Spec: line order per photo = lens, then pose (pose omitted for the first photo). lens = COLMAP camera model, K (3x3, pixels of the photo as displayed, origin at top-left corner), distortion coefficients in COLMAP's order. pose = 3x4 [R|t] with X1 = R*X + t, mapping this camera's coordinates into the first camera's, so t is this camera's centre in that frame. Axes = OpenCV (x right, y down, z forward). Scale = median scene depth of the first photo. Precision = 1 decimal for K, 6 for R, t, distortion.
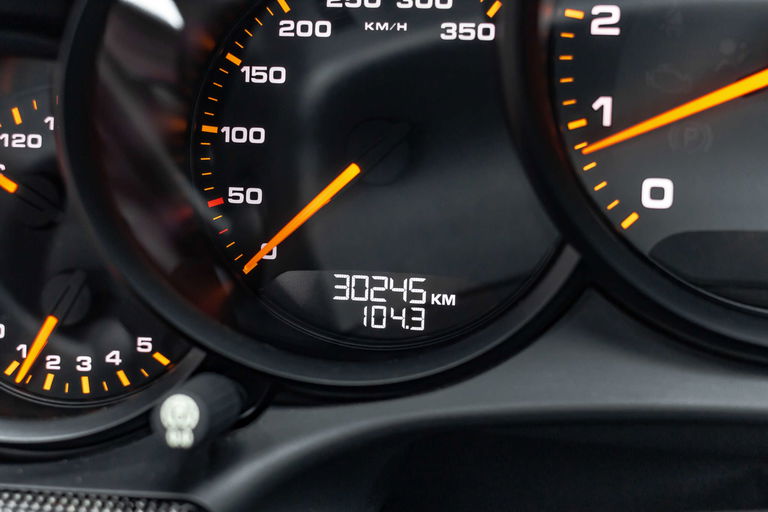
lens RADIAL K [[1202.4, 0, 381.0], [0, 1202.4, 248.8], [0, 0, 1]] dist [-0.087173, 0.000000]
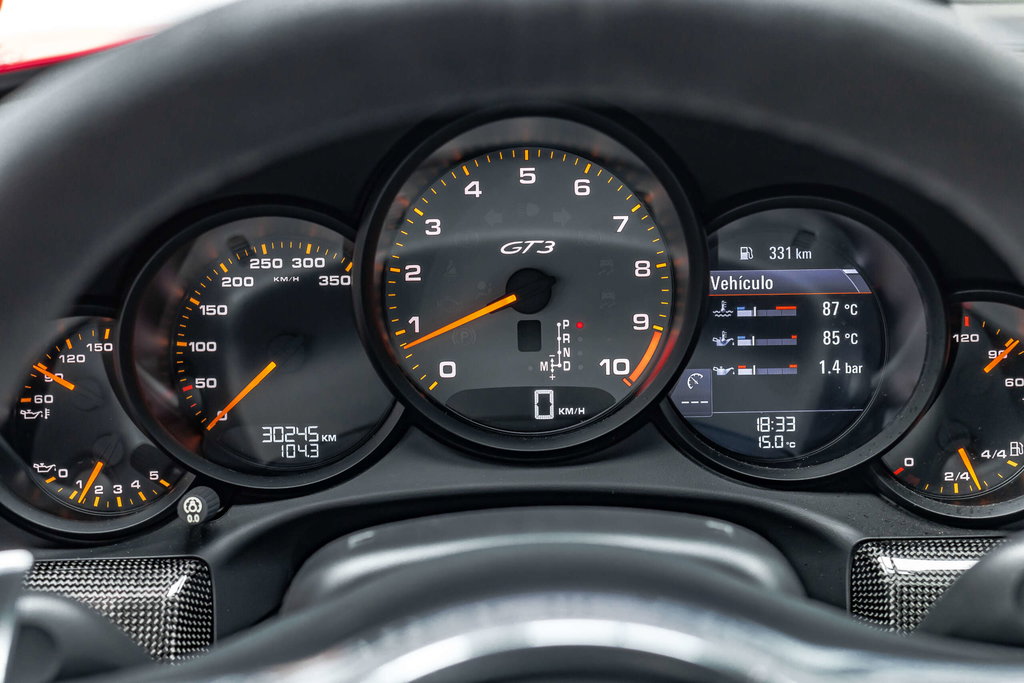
lens RADIAL K [[1603.2, 0, 511.8], [0, 1603.2, 336.7], [0, 0, 1]] dist [-0.087173, 0.000000]
pose [[0.982287, -0.052999, 0.179730, -0.095870], [0.059863, 0.997662, -0.032977, -0.010658], [-0.177562, 0.043152, 0.983163, -1.306793]]
